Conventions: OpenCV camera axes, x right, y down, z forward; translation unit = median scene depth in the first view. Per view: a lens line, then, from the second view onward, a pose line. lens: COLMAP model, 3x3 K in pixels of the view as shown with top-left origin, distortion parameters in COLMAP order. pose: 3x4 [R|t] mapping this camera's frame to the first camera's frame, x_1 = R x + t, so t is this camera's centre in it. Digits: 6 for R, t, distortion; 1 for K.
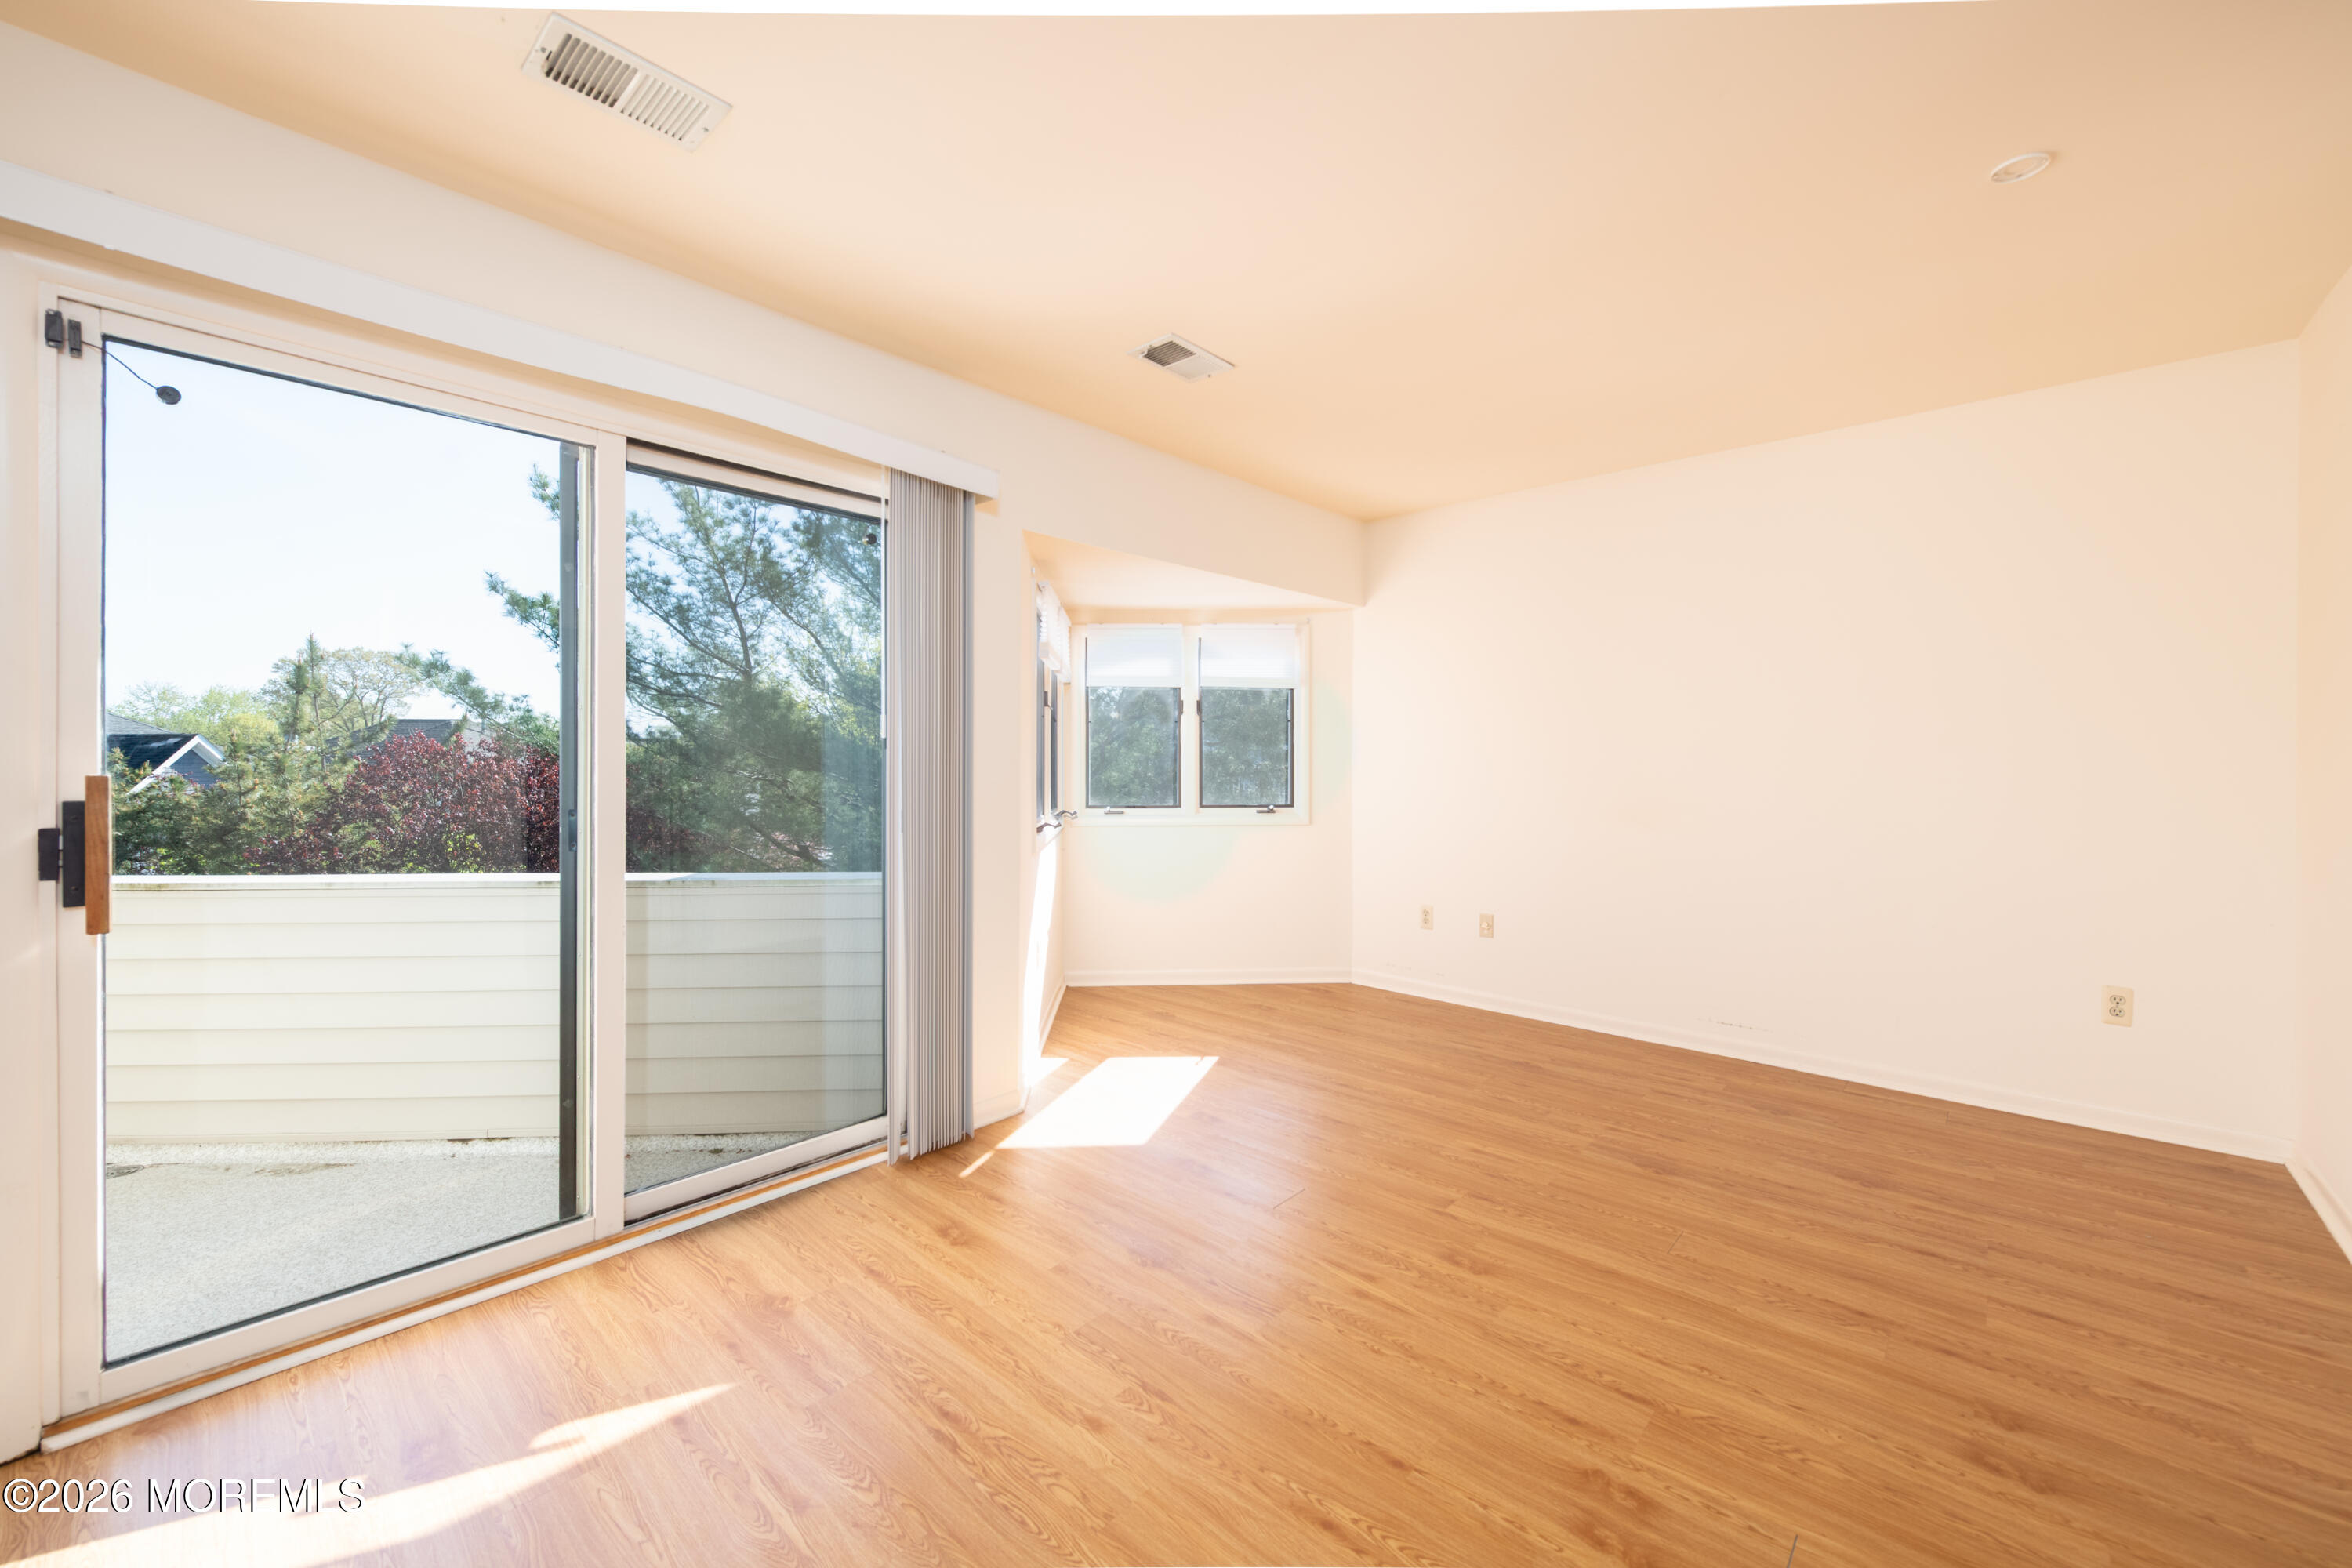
lens RADIAL K [[942.0, 0, 1174.0], [0, 942.0, 772.2], [0, 0, 1]] dist [-0.013006, -0.002903]
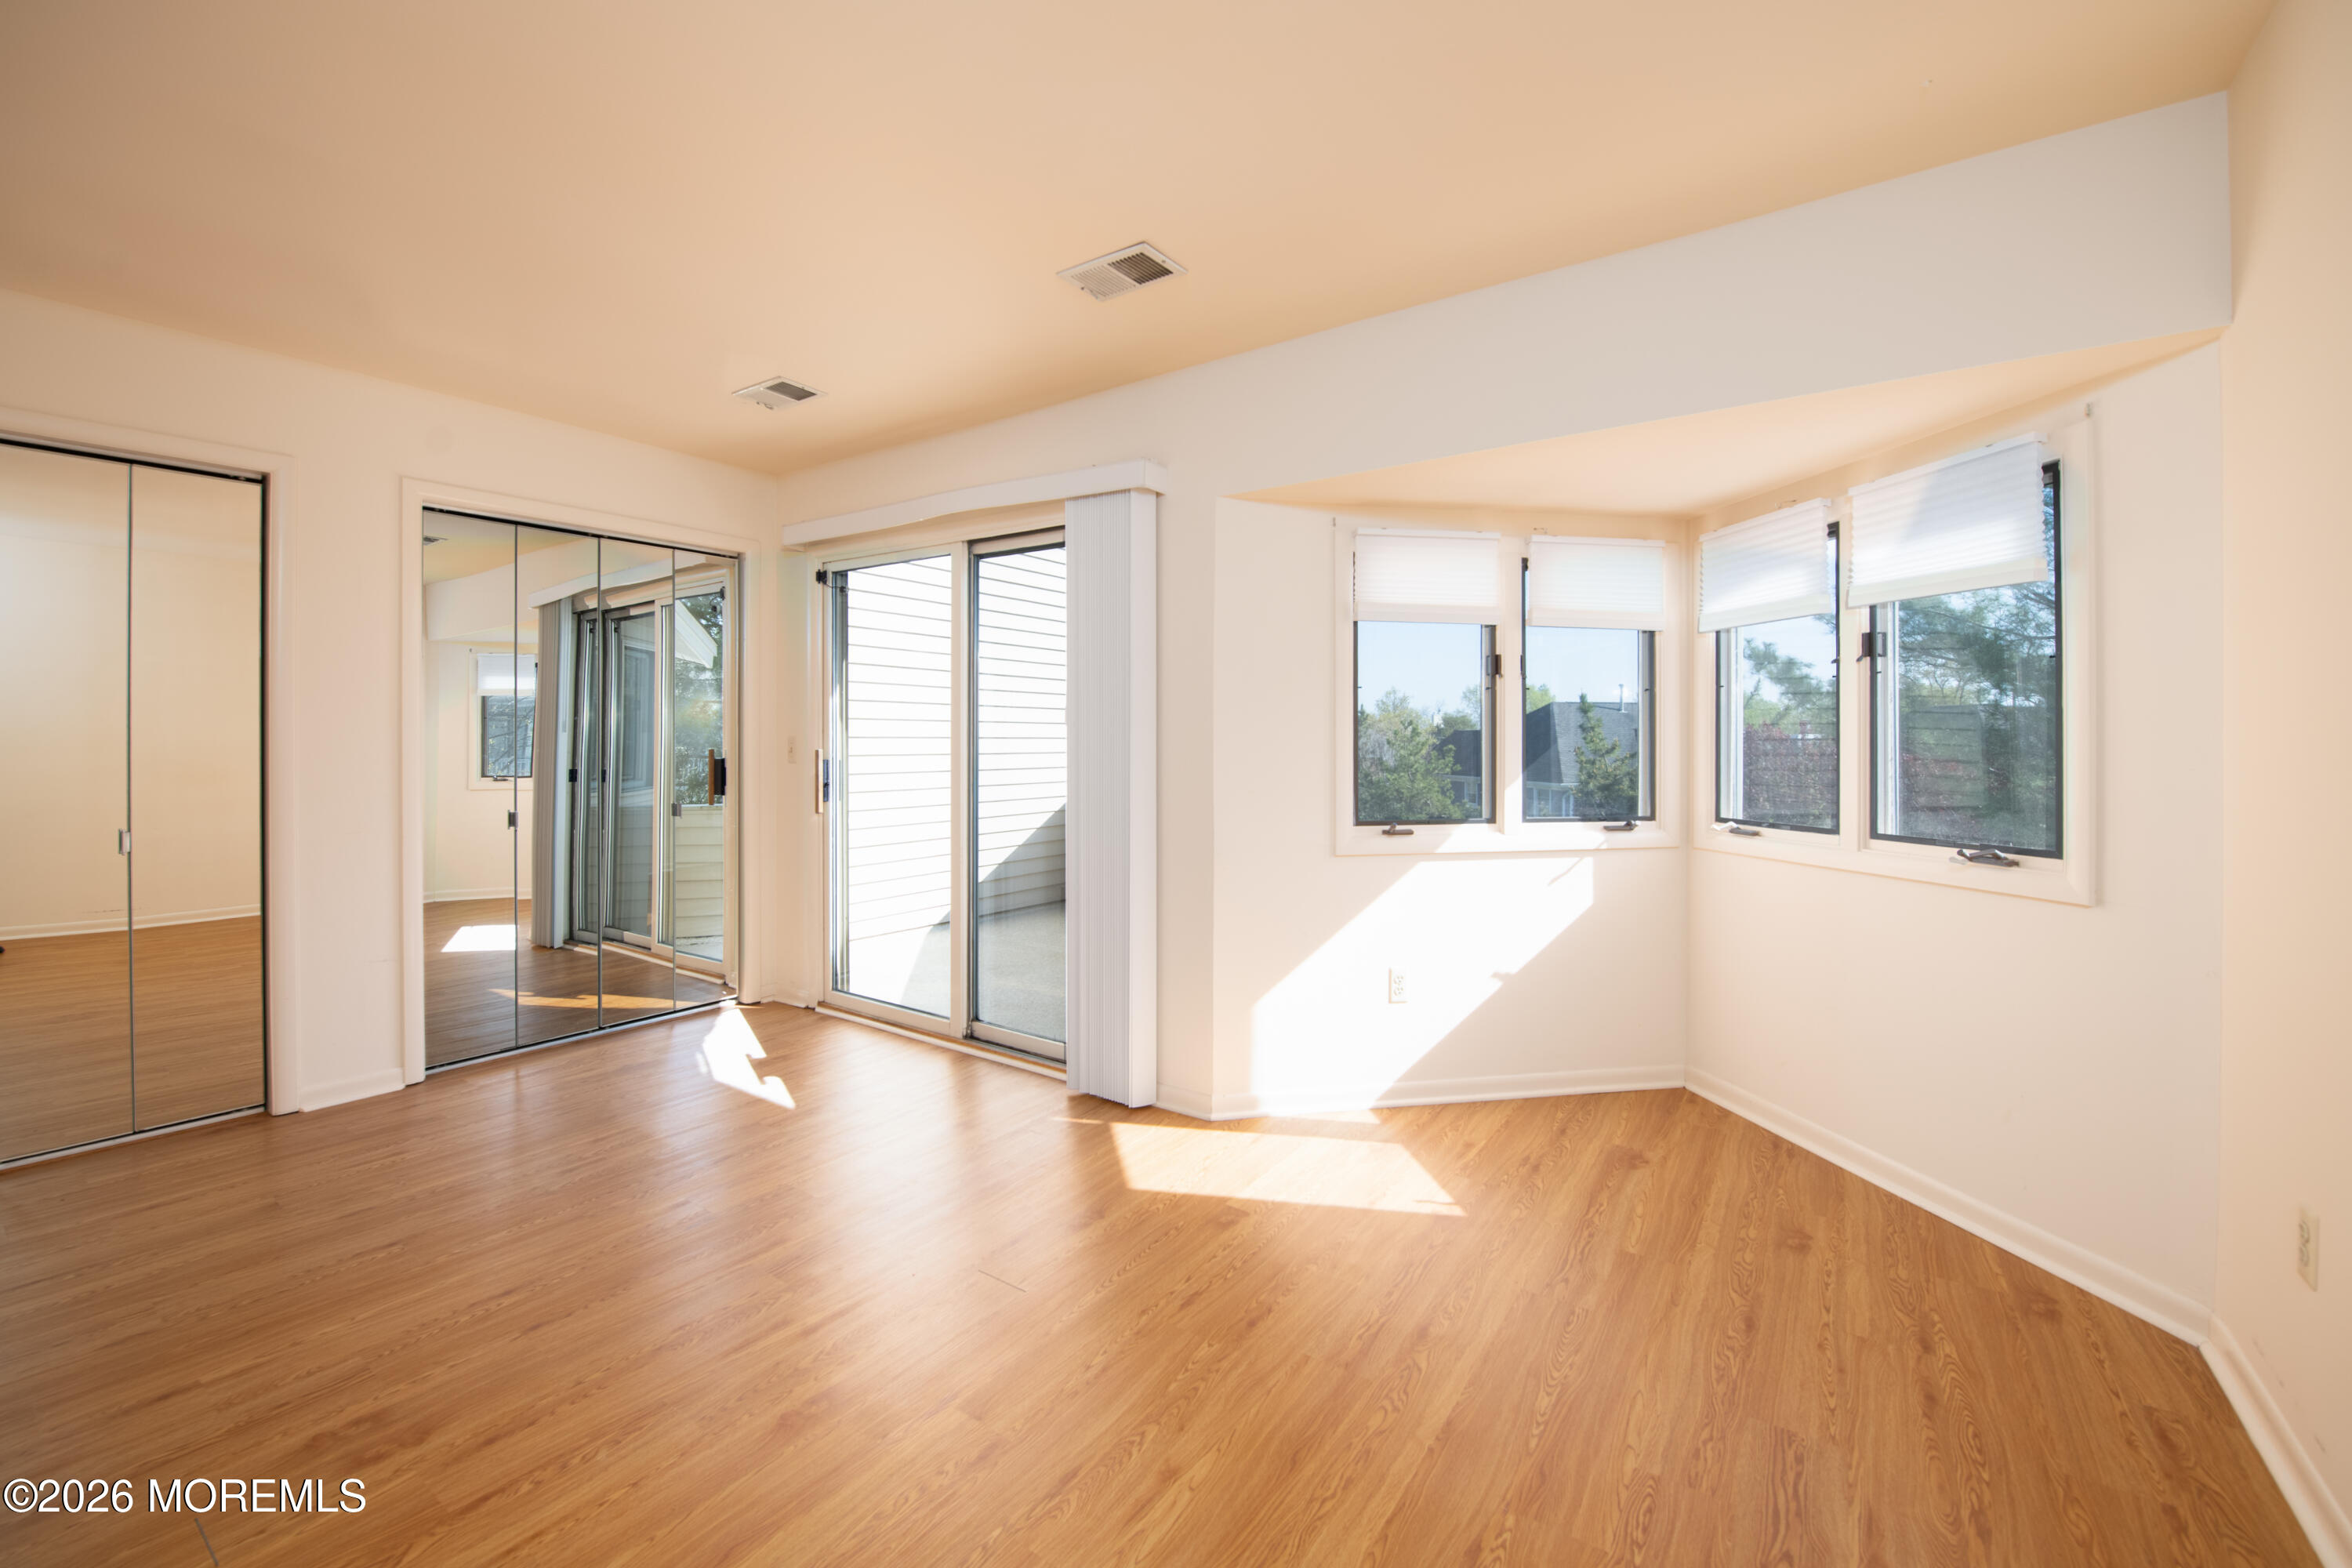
lens RADIAL K [[942.0, 0, 1174.0], [0, 942.0, 772.2], [0, 0, 1]] dist [-0.013006, -0.002903]
pose [[0.115247, 0.022153, -0.993090, 1.355528], [-0.004172, 0.999753, 0.021817, -0.026274], [0.993328, 0.001628, 0.115311, 1.486501]]
